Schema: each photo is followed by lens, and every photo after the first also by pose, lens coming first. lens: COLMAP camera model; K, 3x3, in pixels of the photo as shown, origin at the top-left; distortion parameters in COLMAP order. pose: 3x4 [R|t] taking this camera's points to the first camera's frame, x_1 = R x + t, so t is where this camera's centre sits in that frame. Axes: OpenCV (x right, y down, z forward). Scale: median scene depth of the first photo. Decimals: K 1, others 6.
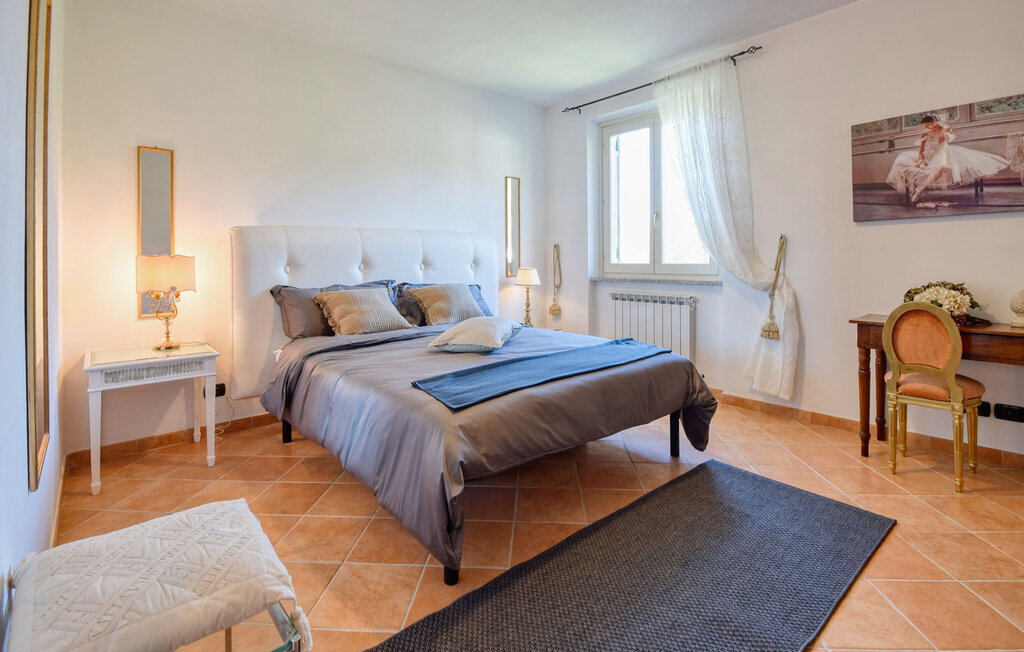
lens RADIAL K [[472.1, 0, 515.1], [0, 472.1, 264.6], [0, 0, 1]] dist [0.003272, -0.005977]
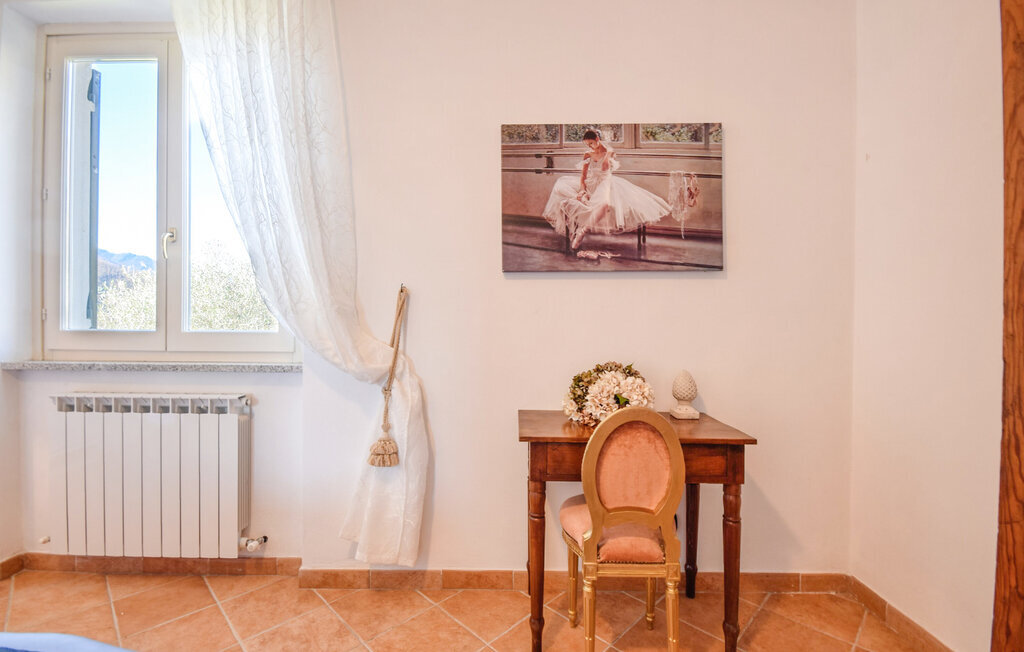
lens RADIAL K [[468.5, 0, 508.4], [0, 468.5, 320.1], [0, 0, 1]] dist [-0.007578, -0.000066]
pose [[0.672097, 0.004555, 0.740450, 0.233888], [-0.007420, 0.999972, 0.000584, -0.023152], [-0.740426, -0.005887, 0.672112, 0.540853]]
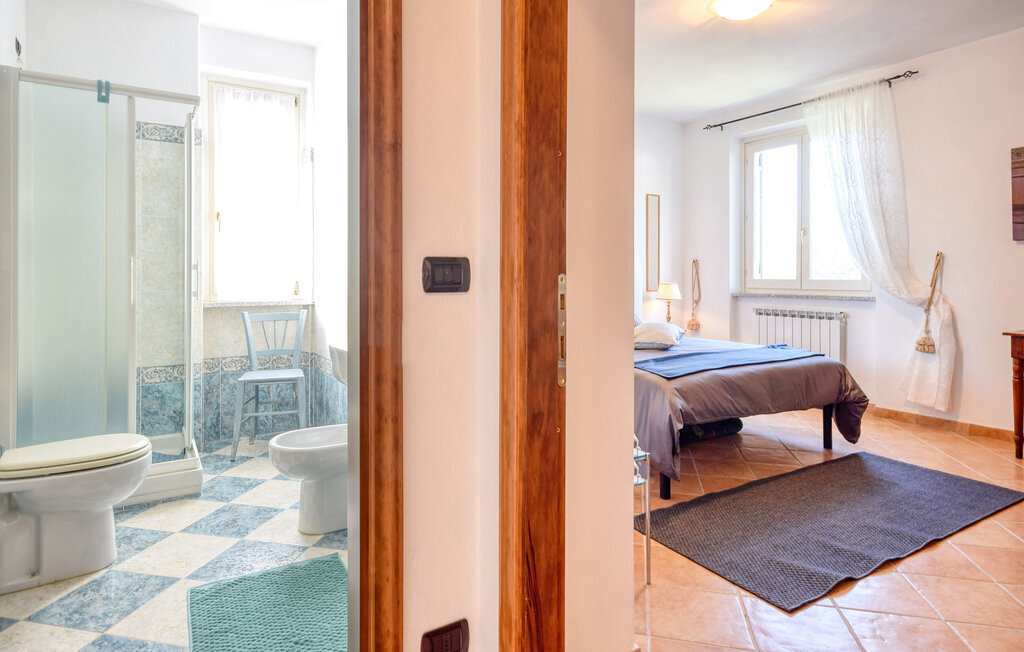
lens RADIAL K [[581.6, 0, 502.7], [0, 581.6, 278.0], [0, 0, 1]] dist [0.021698, -0.004944]
pose [[0.987388, 0.006650, -0.158181, -0.186267], [-0.007261, 0.999968, -0.003282, 0.005032], [0.158154, 0.004389, 0.987405, -0.451818]]
